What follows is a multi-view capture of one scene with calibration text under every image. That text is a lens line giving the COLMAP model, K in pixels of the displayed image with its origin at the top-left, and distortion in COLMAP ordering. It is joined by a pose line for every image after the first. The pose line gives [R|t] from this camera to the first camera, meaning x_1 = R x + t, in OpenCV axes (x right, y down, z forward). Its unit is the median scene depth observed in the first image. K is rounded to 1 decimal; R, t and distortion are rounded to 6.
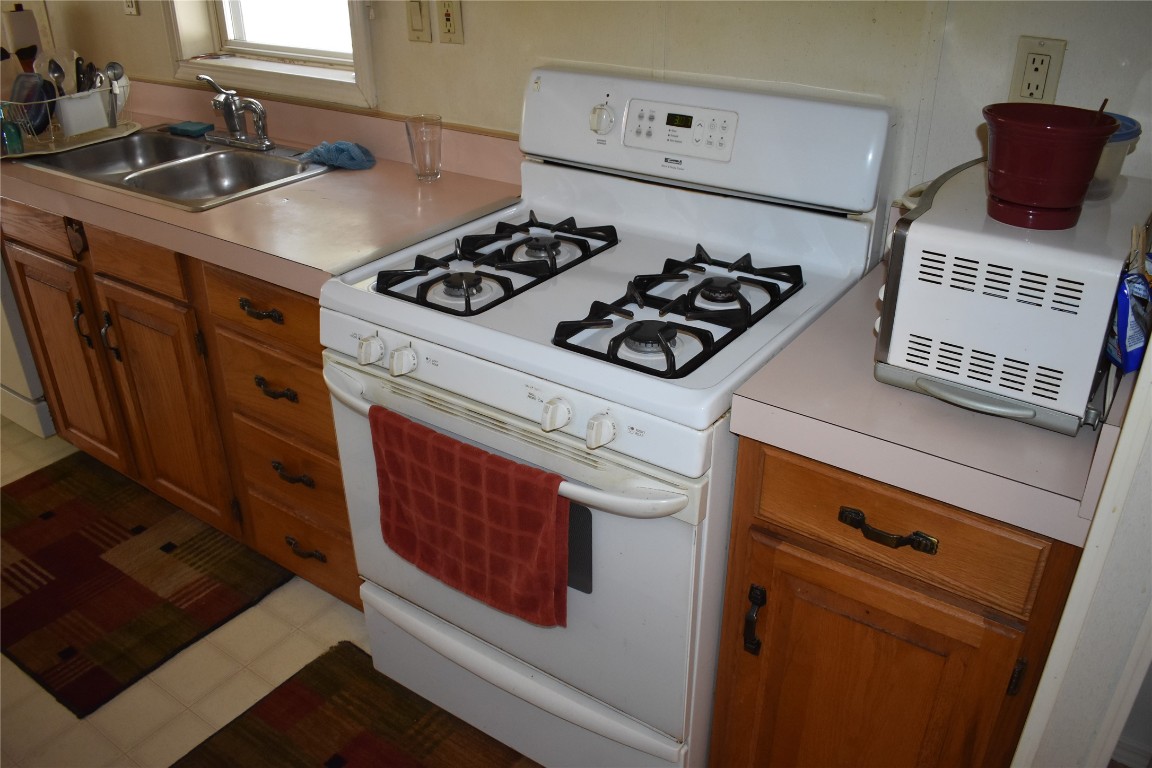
lens RADIAL K [[924.3, 0, 576.0], [0, 924.3, 384.0], [0, 0, 1]] dist [-0.082245, 0.001159]
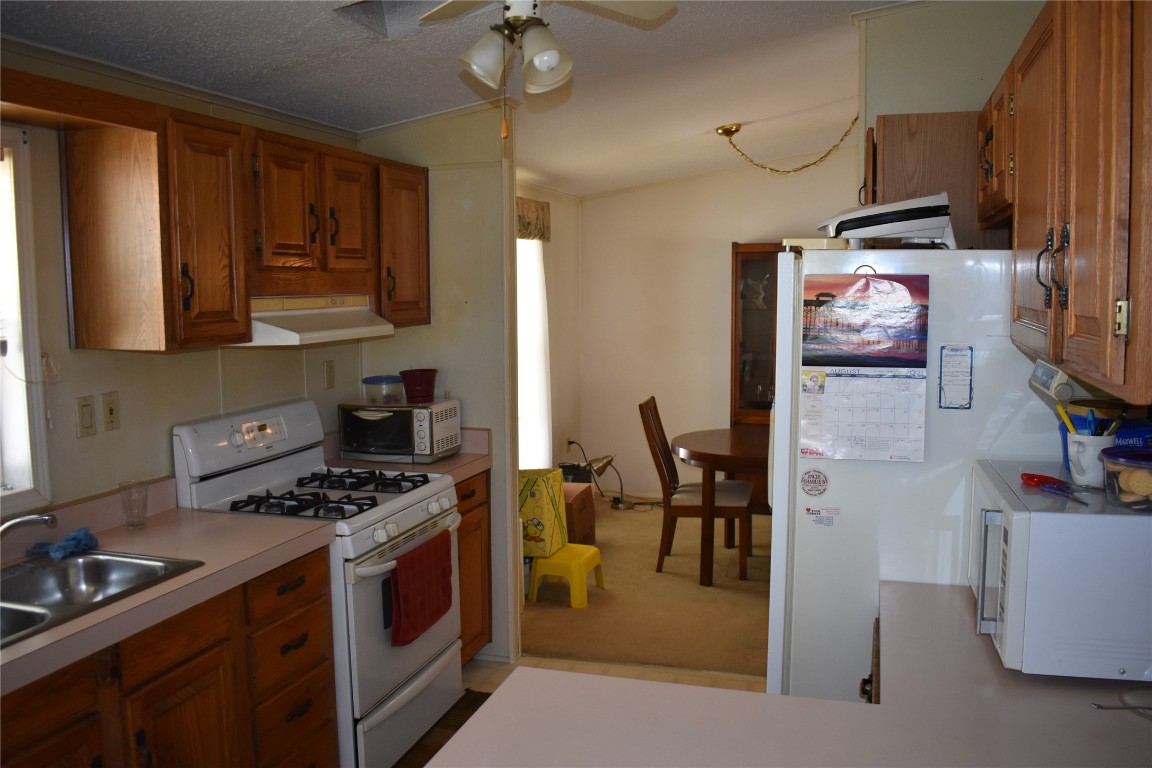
lens RADIAL K [[924.3, 0, 576.0], [0, 924.3, 384.0], [0, 0, 1]] dist [-0.082245, 0.001159]
pose [[-0.293101, -0.096480, 0.951201, -1.822700], [0.458828, 0.858648, 0.228475, -0.478127], [-0.838790, 0.503404, -0.207402, 0.752369]]
